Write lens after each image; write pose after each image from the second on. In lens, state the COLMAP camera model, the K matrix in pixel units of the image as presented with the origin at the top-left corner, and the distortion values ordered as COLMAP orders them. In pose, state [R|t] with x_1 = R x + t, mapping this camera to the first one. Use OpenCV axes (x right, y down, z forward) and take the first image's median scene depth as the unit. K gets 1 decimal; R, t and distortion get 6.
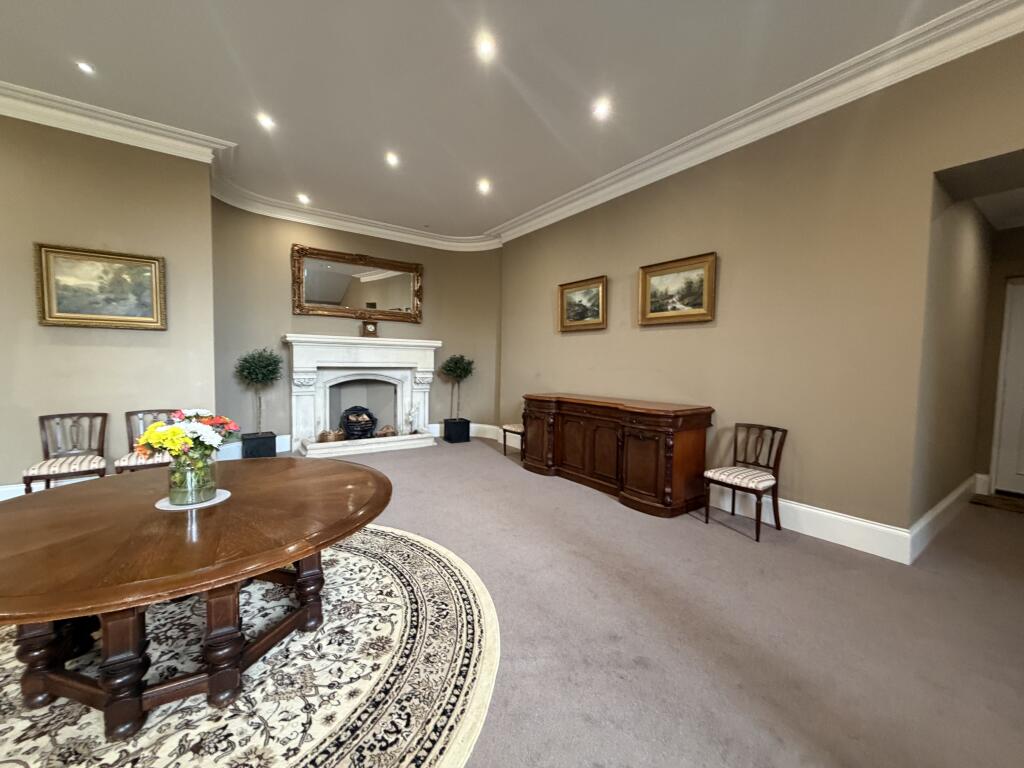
lens RADIAL K [[407.0, 0, 509.5], [0, 407.0, 383.2], [0, 0, 1]] dist [-0.003692, -0.000002]
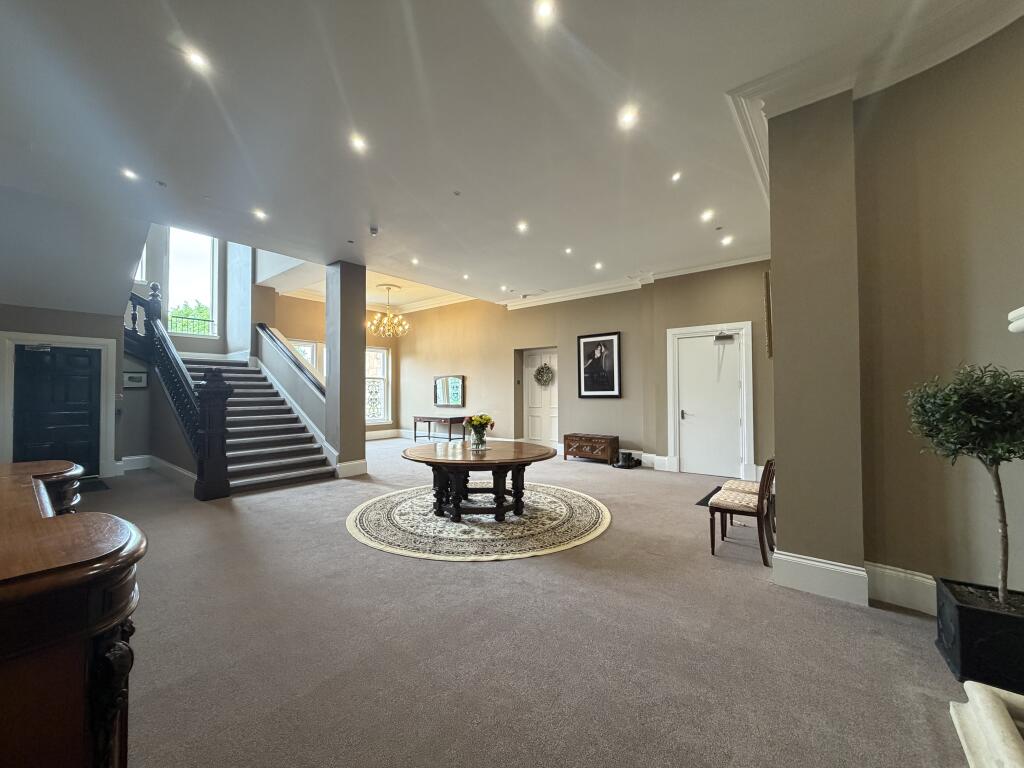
lens RADIAL K [[407.0, 0, 509.5], [0, 407.0, 383.2], [0, 0, 1]] dist [-0.003692, -0.000002]
pose [[-0.959788, -0.021095, -0.279932, -0.117807], [-0.029190, 0.999267, 0.024780, -0.086747], [0.279204, 0.031954, -0.959700, 1.647207]]
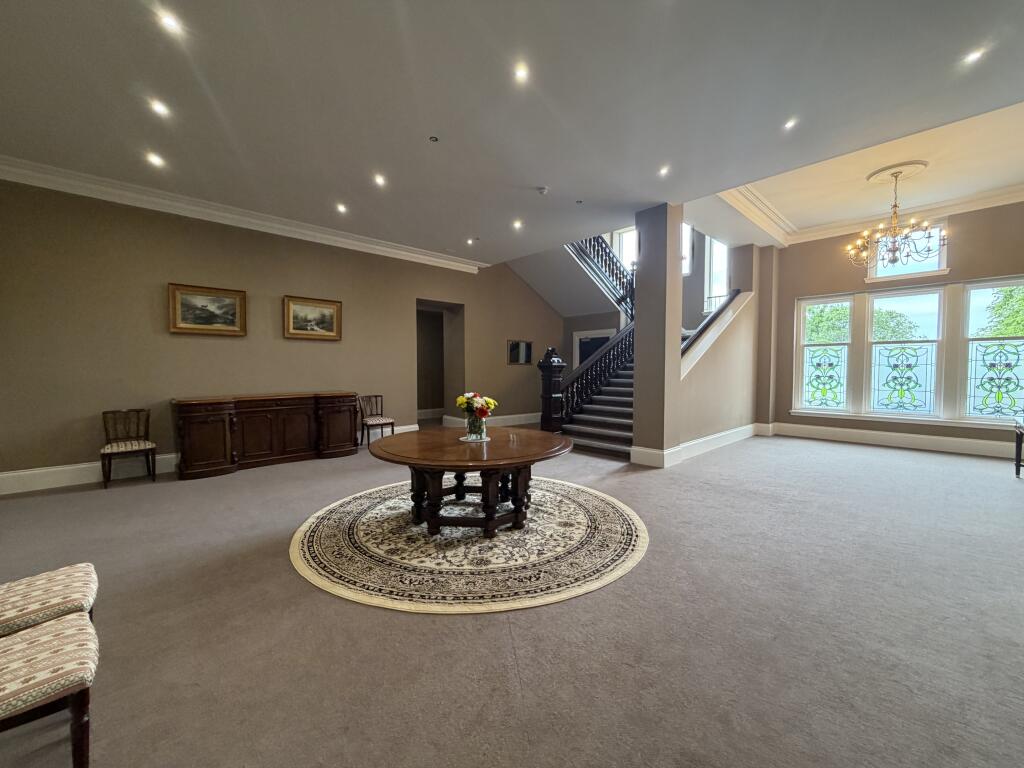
lens RADIAL K [[407.0, 0, 509.5], [0, 407.0, 383.2], [0, 0, 1]] dist [-0.003692, -0.000002]
pose [[-0.142013, -0.053923, 0.988395, -1.288770], [0.051463, 0.996763, 0.061774, -0.041258], [-0.988526, 0.059638, -0.138778, 0.523242]]
